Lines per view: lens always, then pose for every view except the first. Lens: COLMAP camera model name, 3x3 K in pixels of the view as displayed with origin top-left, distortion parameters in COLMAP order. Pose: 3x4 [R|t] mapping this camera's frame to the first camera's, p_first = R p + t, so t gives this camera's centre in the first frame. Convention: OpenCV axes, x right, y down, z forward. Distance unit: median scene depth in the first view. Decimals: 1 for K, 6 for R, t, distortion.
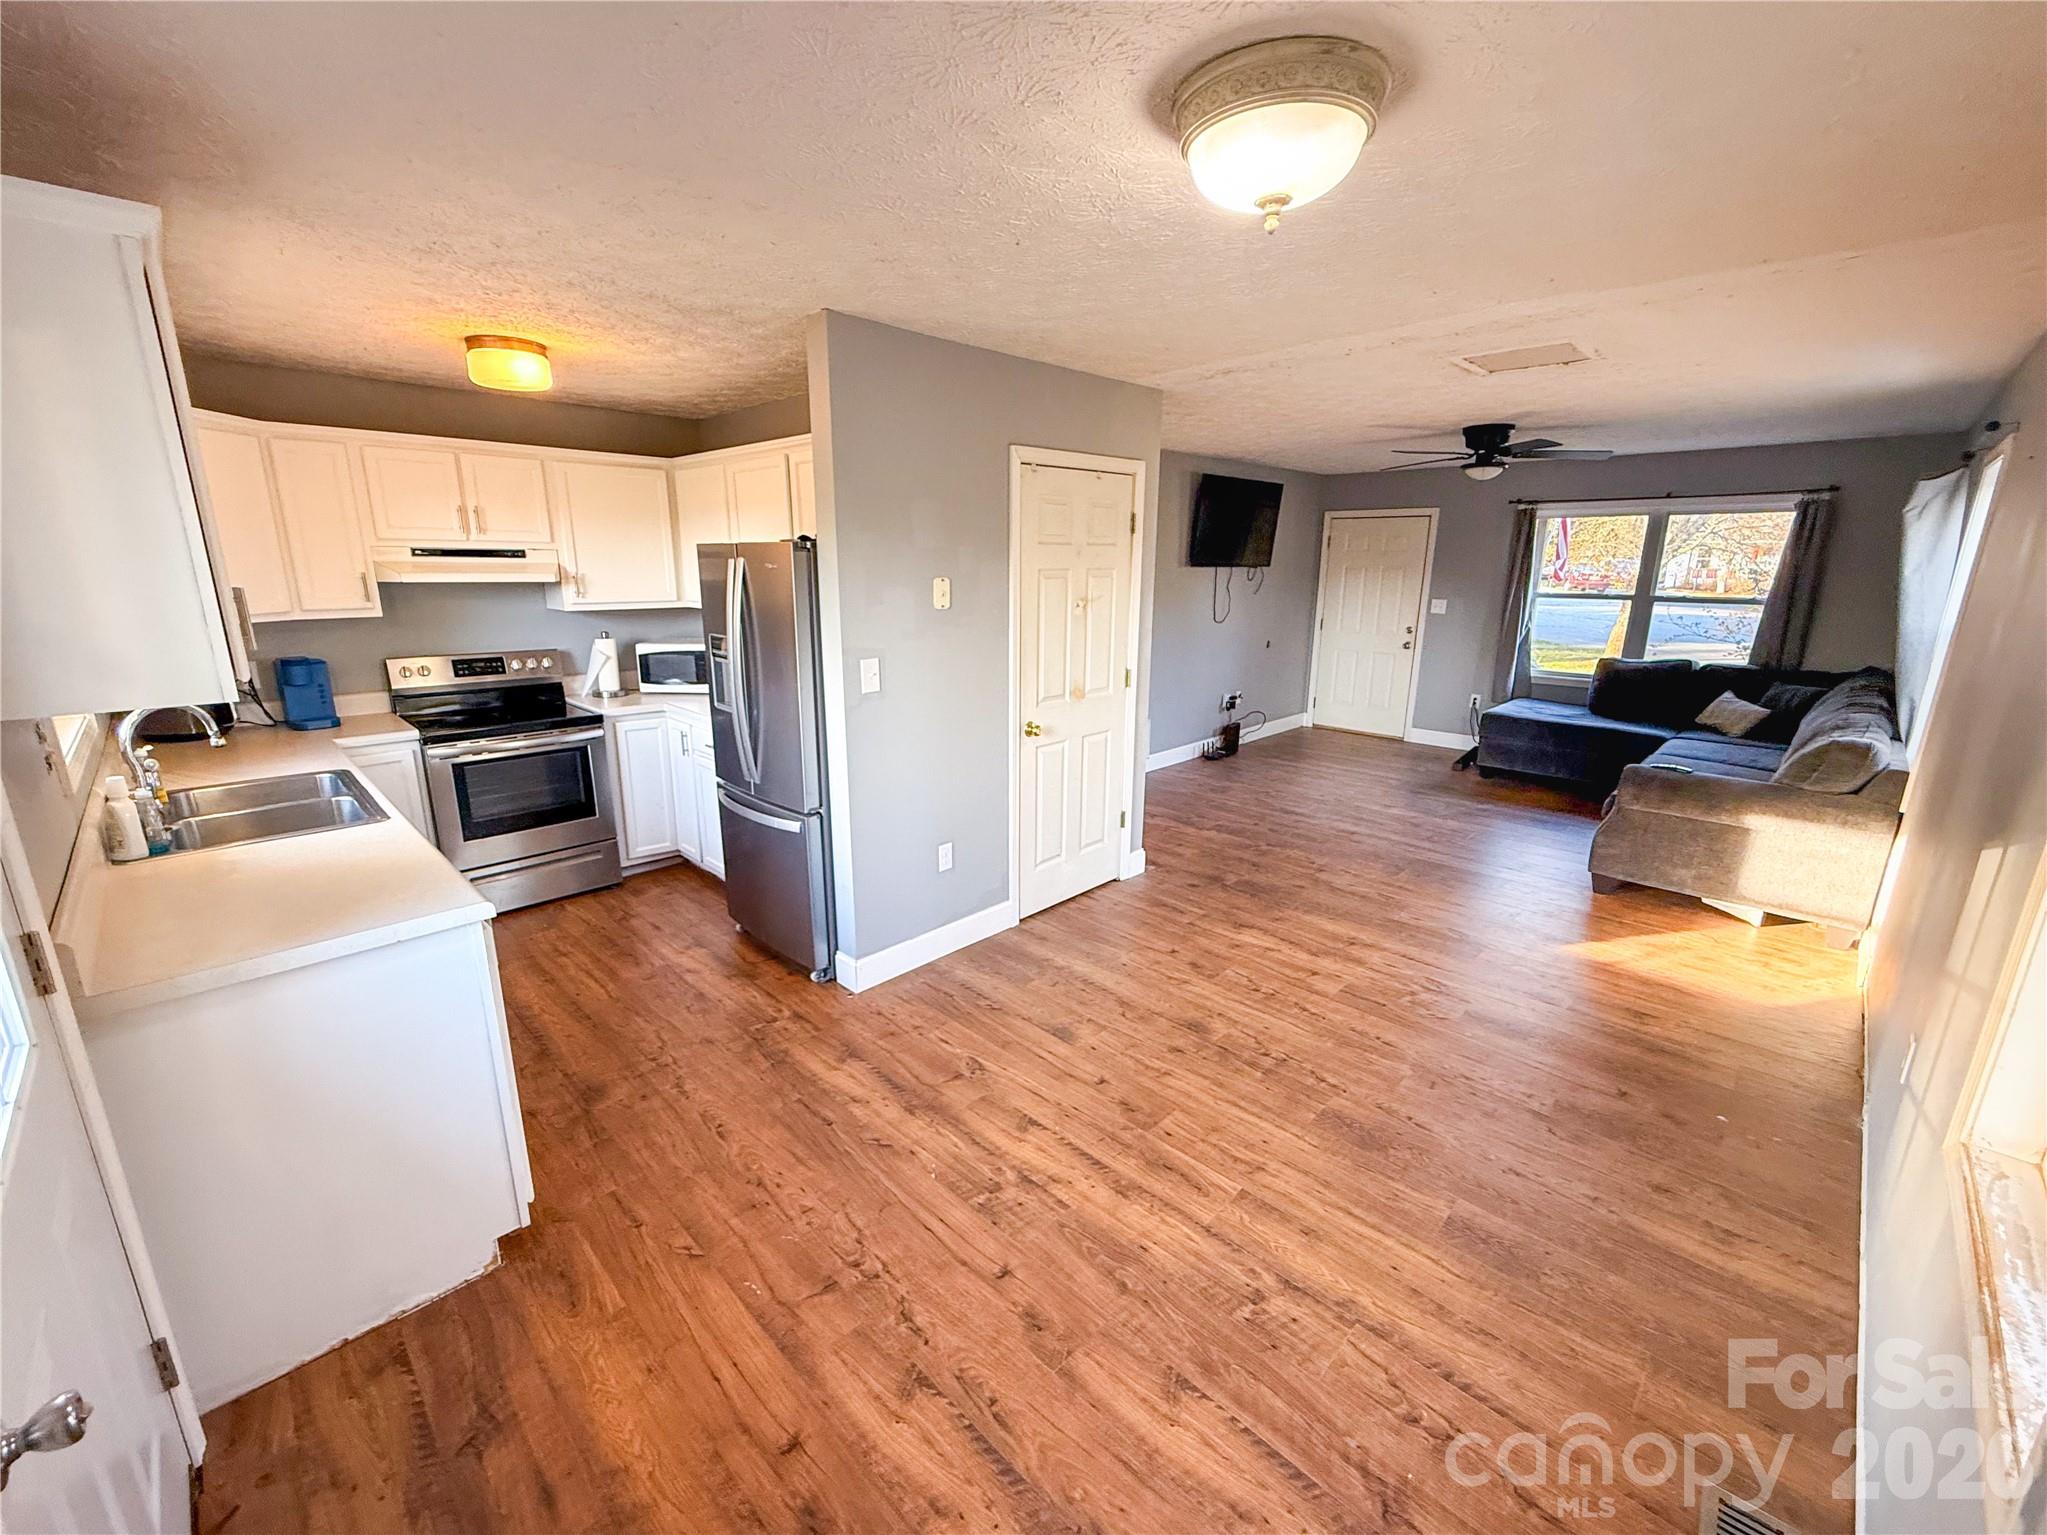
lens RADIAL K [[836.5, 0, 1017.3], [0, 836.5, 771.6], [0, 0, 1]] dist [-0.001540, -0.000039]
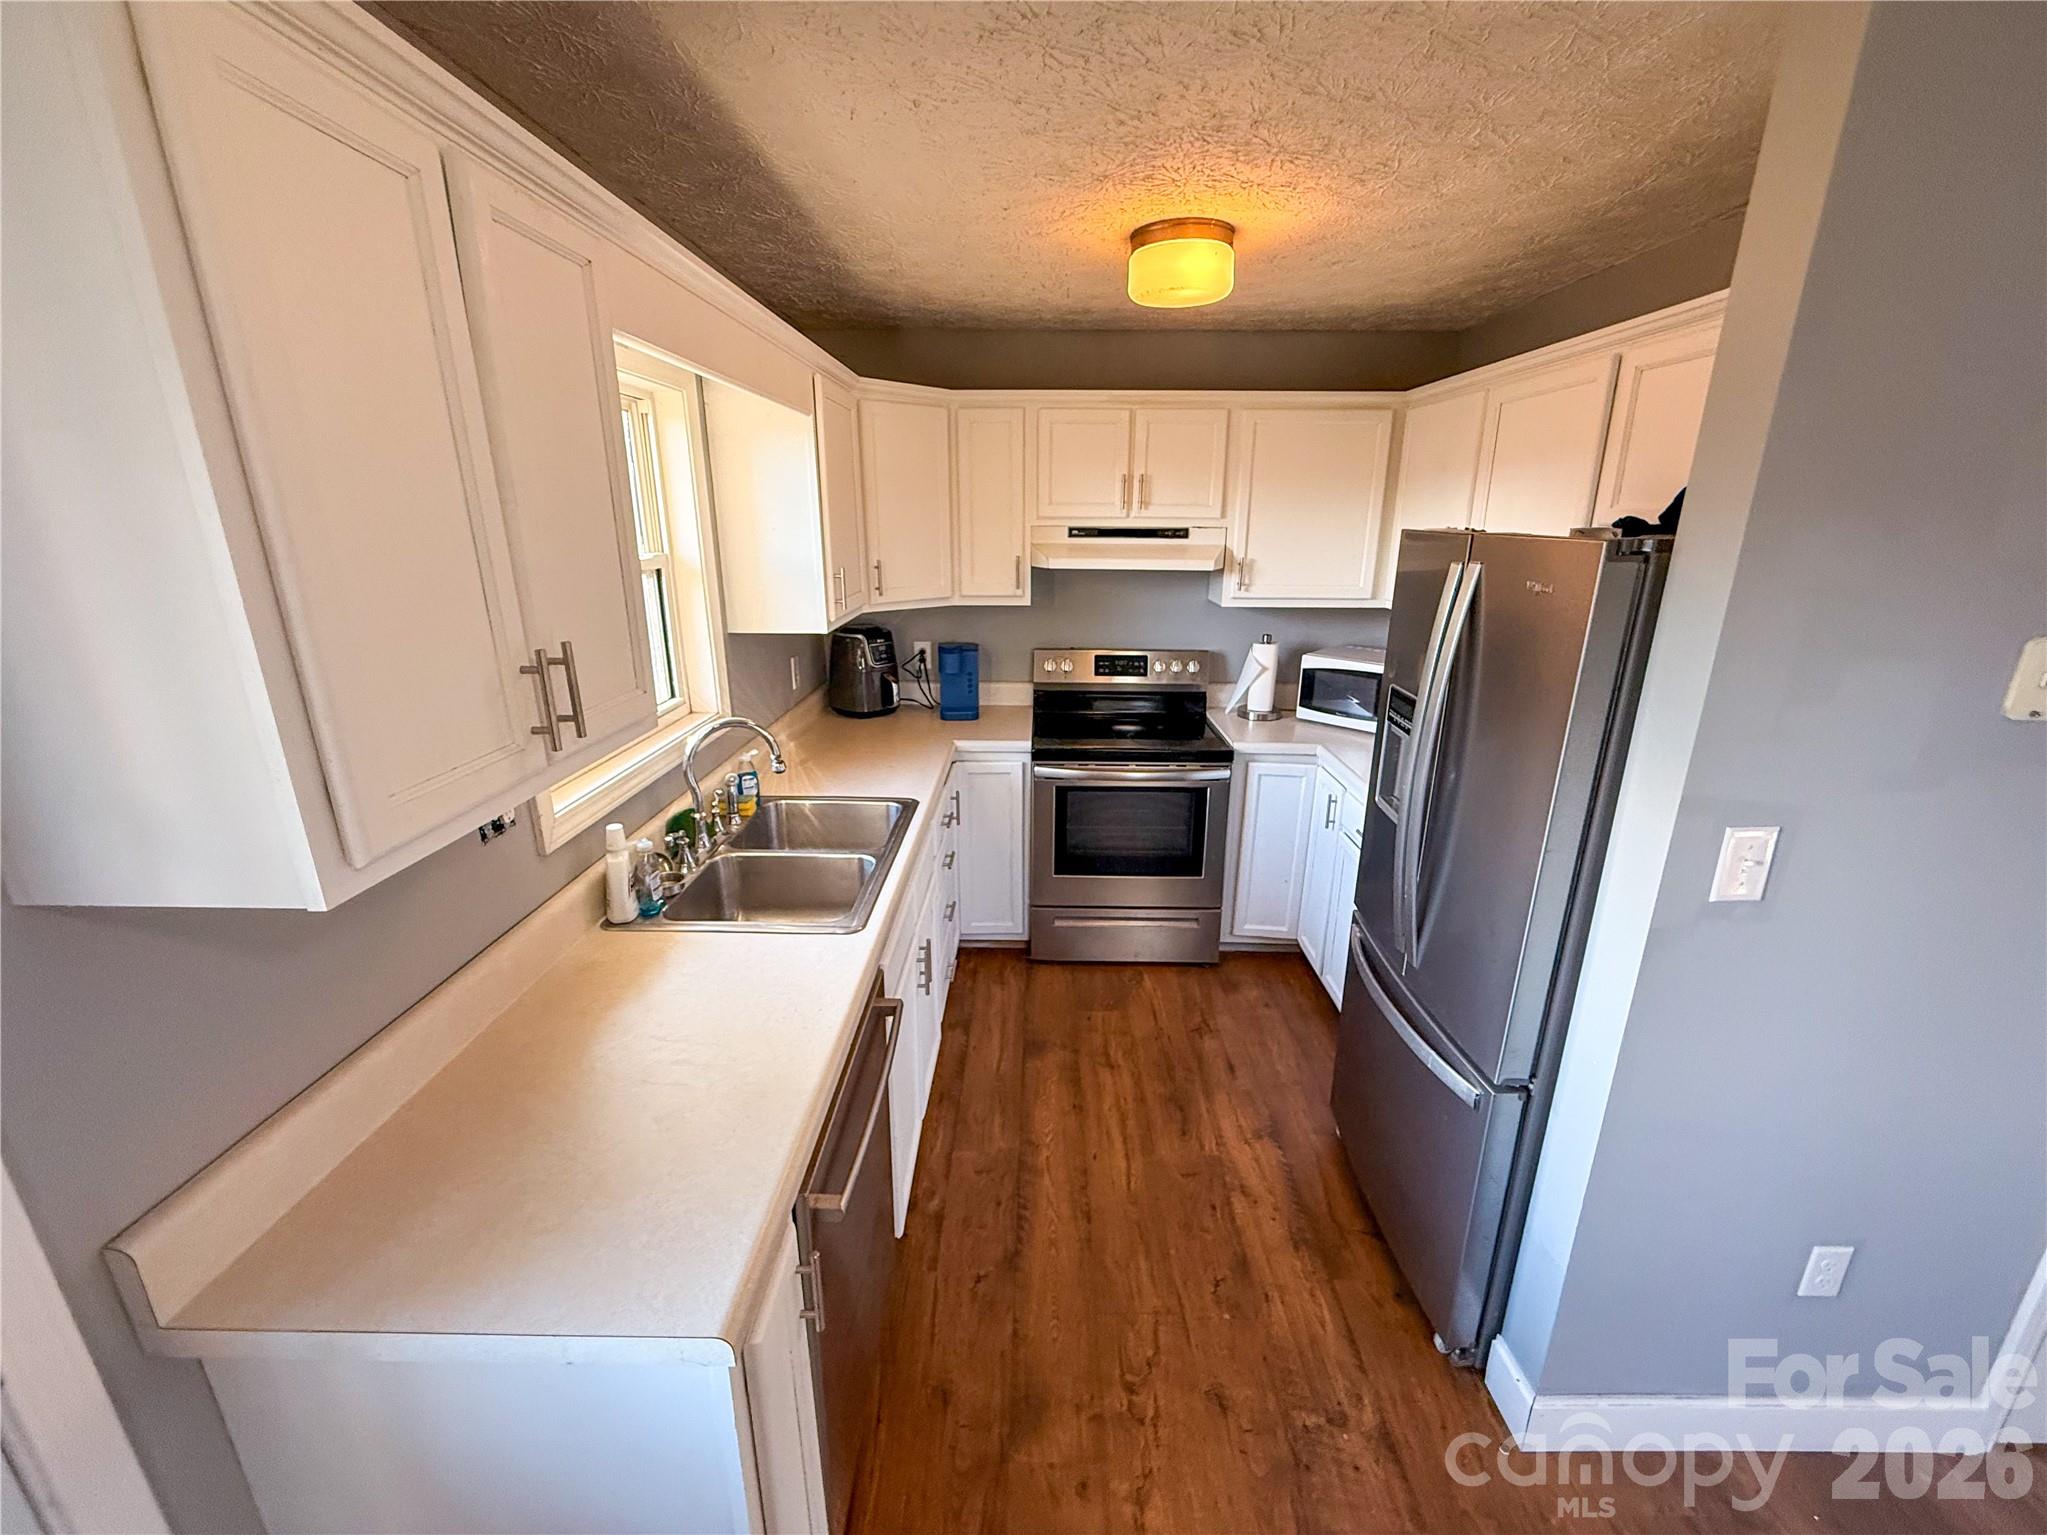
lens RADIAL K [[836.5, 0, 1024.8], [0, 836.5, 764.7], [0, 0, 1]] dist [-0.001540, -0.000039]
pose [[0.698591, 0.202509, -0.686266, -0.123656], [-0.174273, 0.978386, 0.111308, -0.120454], [0.693974, 0.041839, 0.718784, 0.373632]]
